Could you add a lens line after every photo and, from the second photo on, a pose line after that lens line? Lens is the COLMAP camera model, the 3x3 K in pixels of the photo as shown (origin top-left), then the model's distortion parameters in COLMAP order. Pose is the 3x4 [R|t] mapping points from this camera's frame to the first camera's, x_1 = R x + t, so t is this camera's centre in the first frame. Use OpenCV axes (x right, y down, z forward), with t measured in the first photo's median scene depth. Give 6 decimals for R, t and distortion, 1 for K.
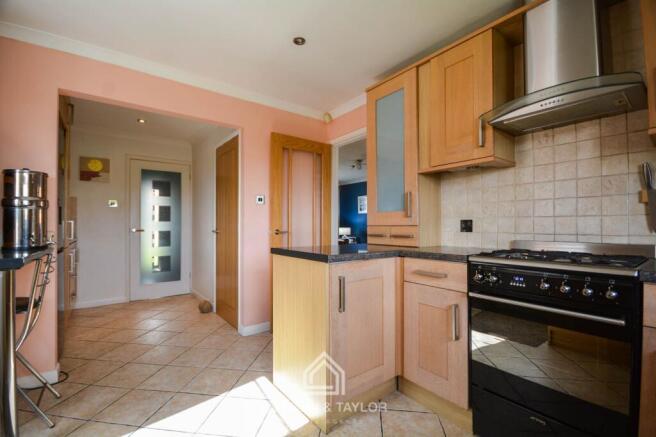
lens RADIAL K [[300.1, 0, 326.9], [0, 300.1, 222.2], [0, 0, 1]] dist [0.003491, -0.000548]
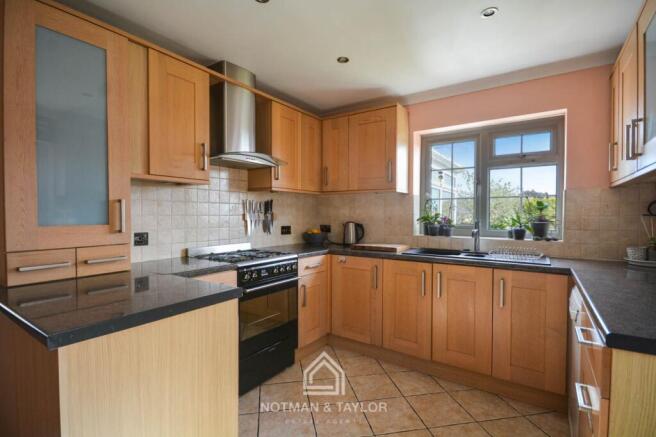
lens RADIAL K [[313.2, 0, 326.2], [0, 313.2, 219.4], [0, 0, 1]] dist [-0.003768, 0.000137]
pose [[-0.325773, -0.015562, 0.945320, -0.649889], [-0.009346, 0.999869, 0.013239, -0.068354], [-0.945402, -0.004522, -0.325875, 0.788359]]
